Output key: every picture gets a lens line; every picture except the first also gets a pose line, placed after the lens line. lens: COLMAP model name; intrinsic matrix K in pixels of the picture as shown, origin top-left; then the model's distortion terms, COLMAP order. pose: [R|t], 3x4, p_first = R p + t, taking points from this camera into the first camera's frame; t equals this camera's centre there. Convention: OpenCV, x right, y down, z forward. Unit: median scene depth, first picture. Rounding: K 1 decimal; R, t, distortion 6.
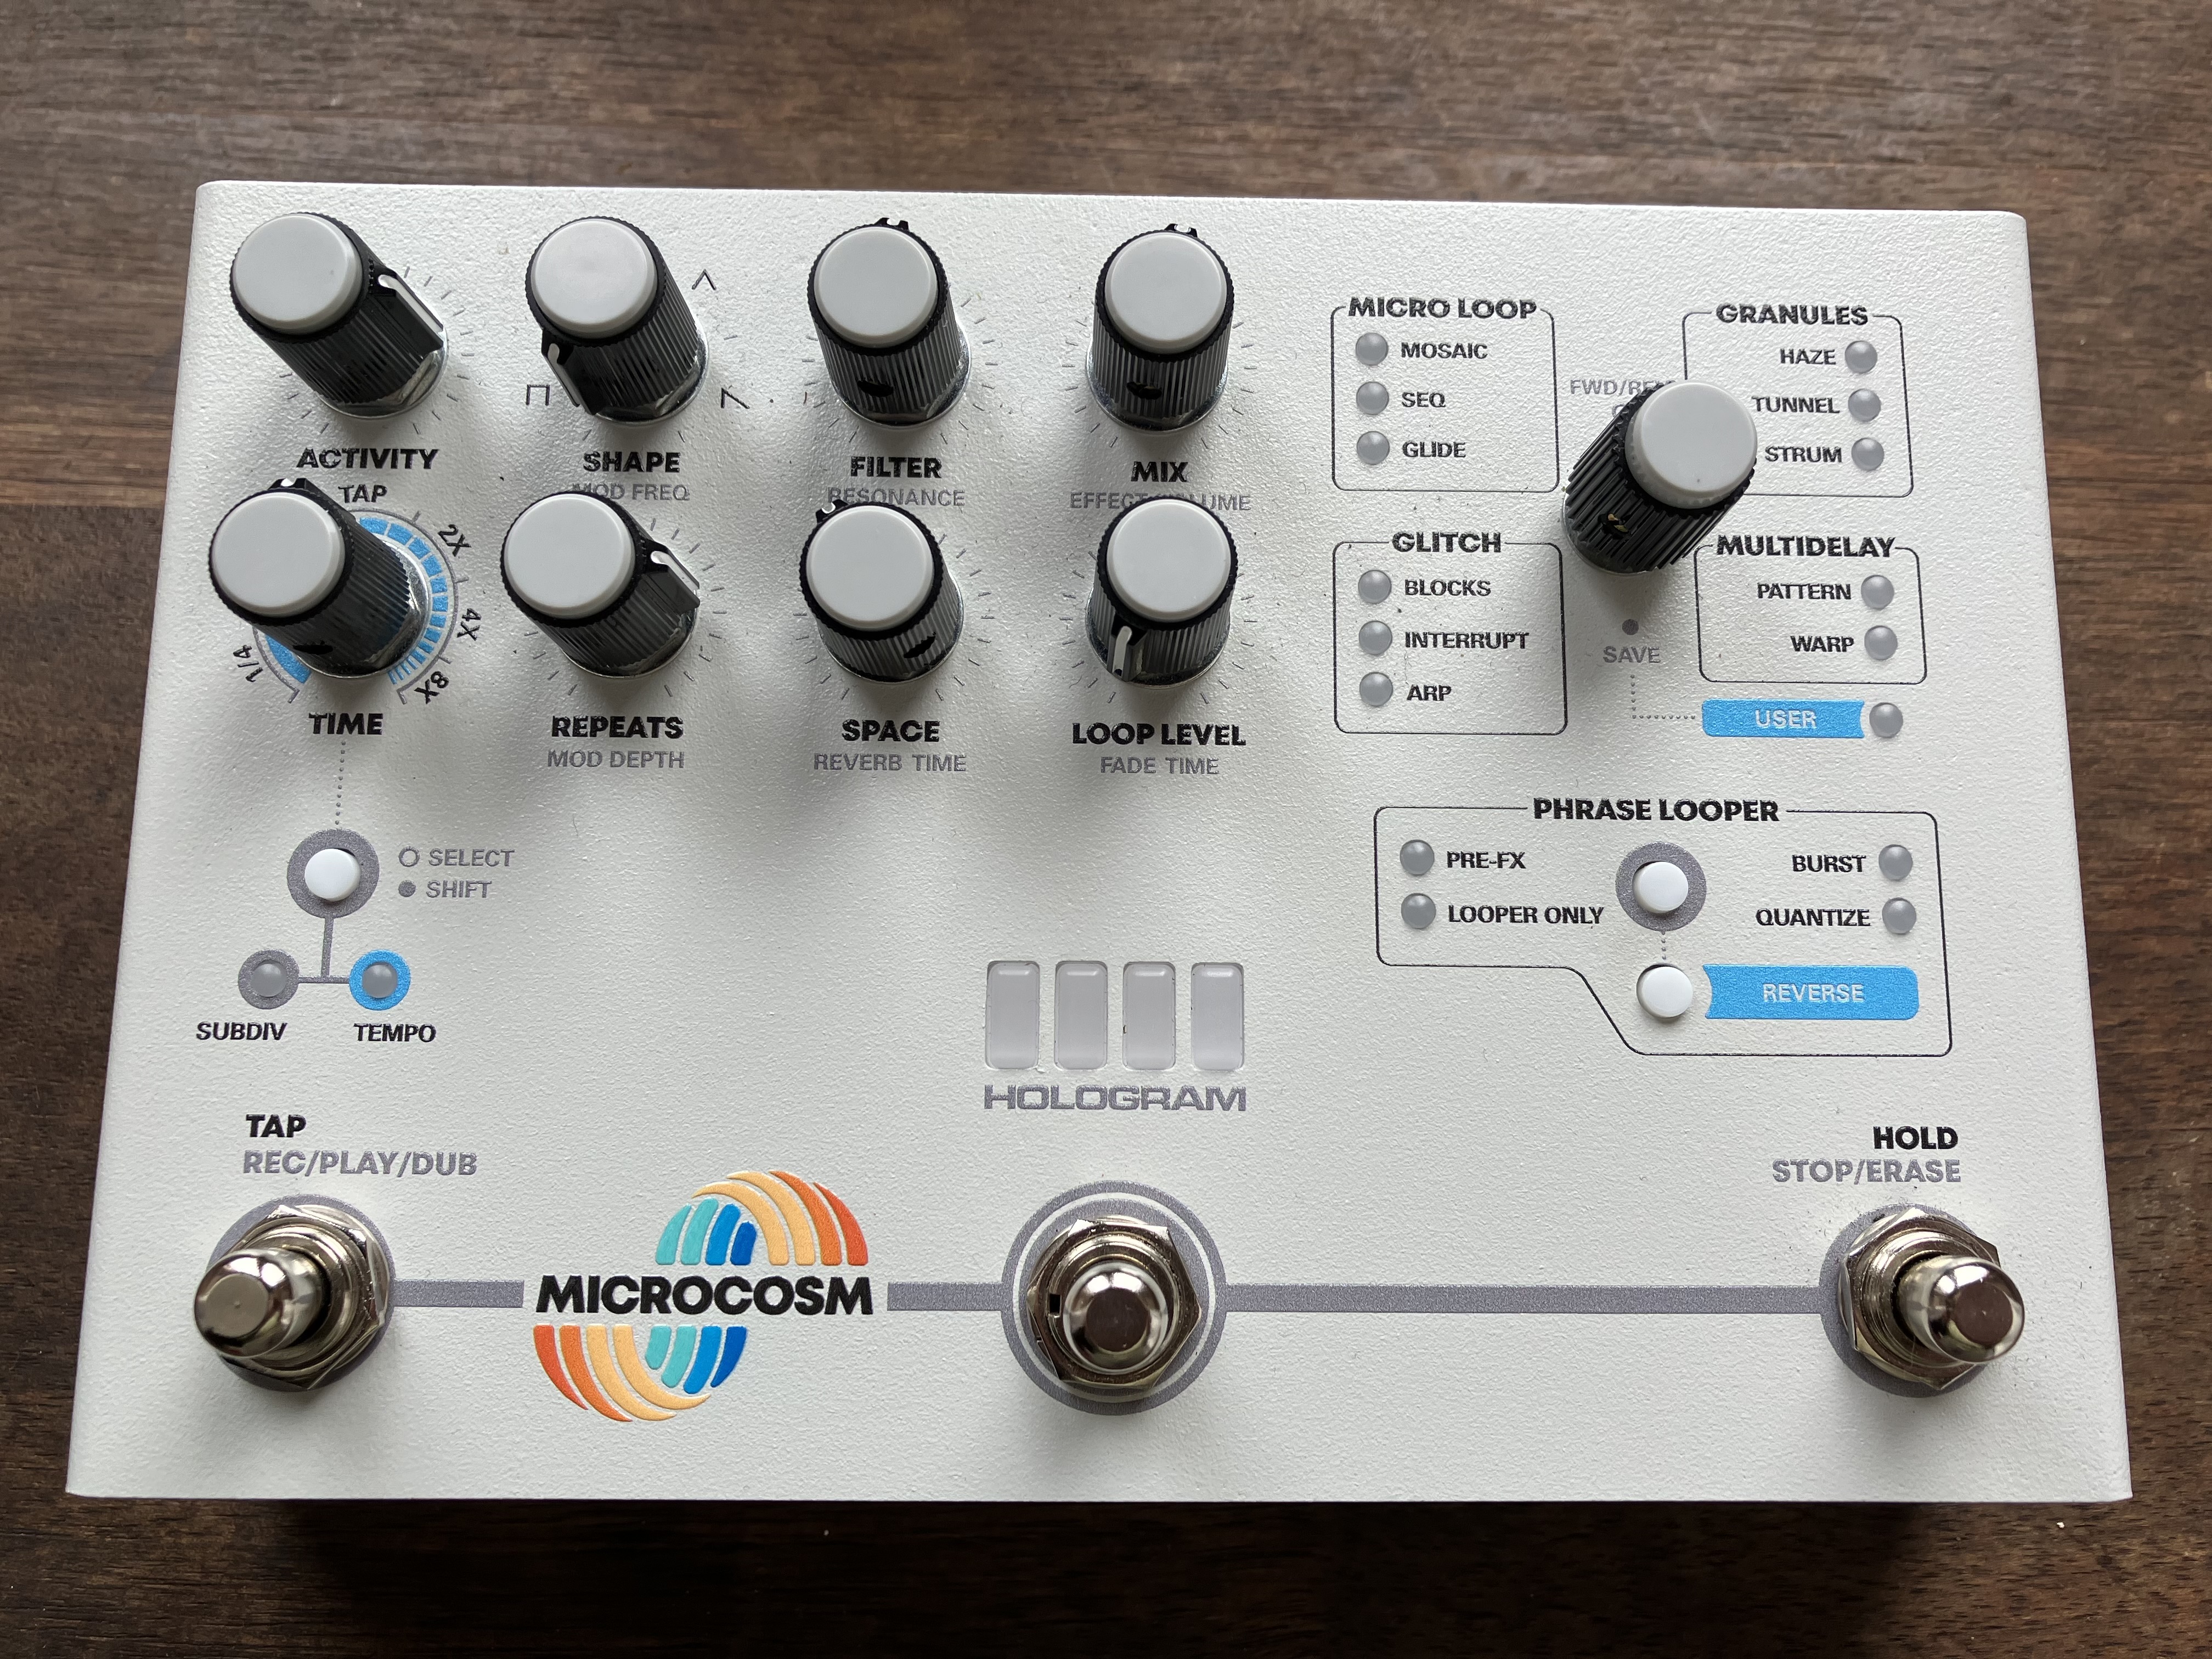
lens RADIAL K [[1844.7, 0, 1251.9], [0, 1844.7, 692.2], [0, 0, 1]] dist [0.012297, -0.033237]
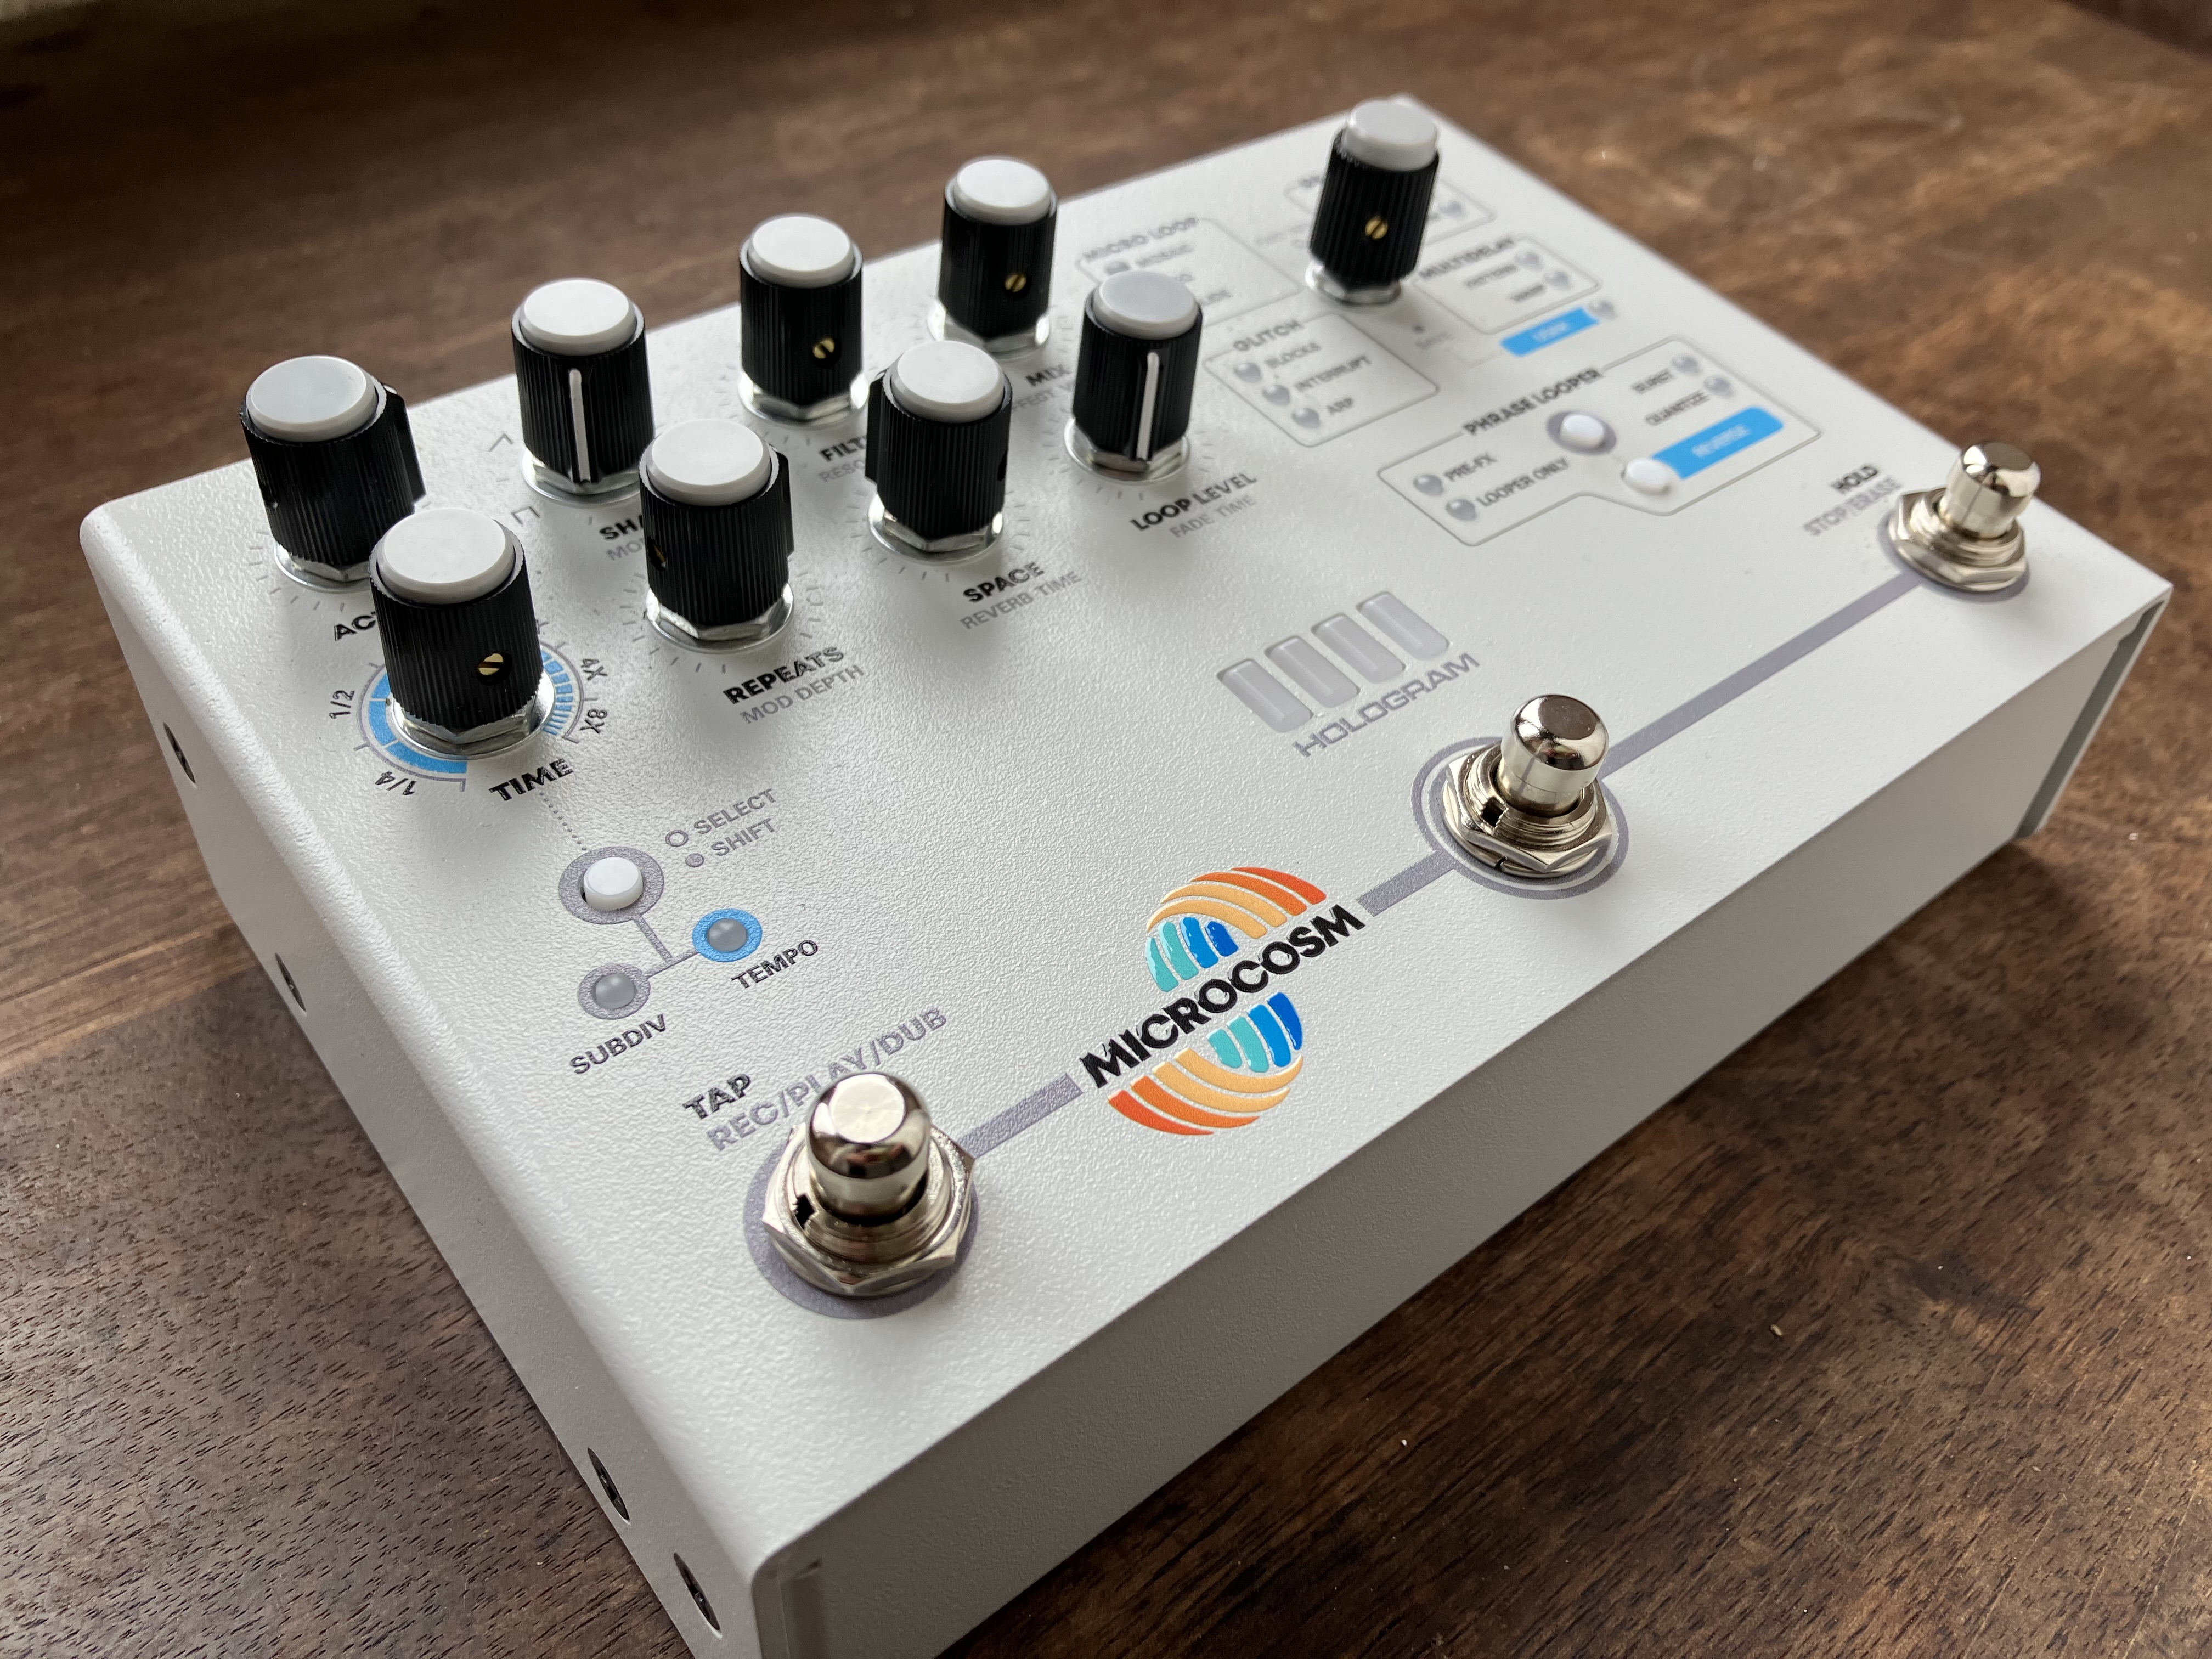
lens RADIAL K [[1844.7, 0, 1108.0], [0, 1844.7, 828.4], [0, 0, 1]] dist [0.012297, -0.033237]
pose [[0.775166, -0.424253, 0.468110, -0.728901], [0.598866, 0.729423, -0.330607, 0.527905], [-0.201190, 0.536611, 0.819495, 0.197962]]
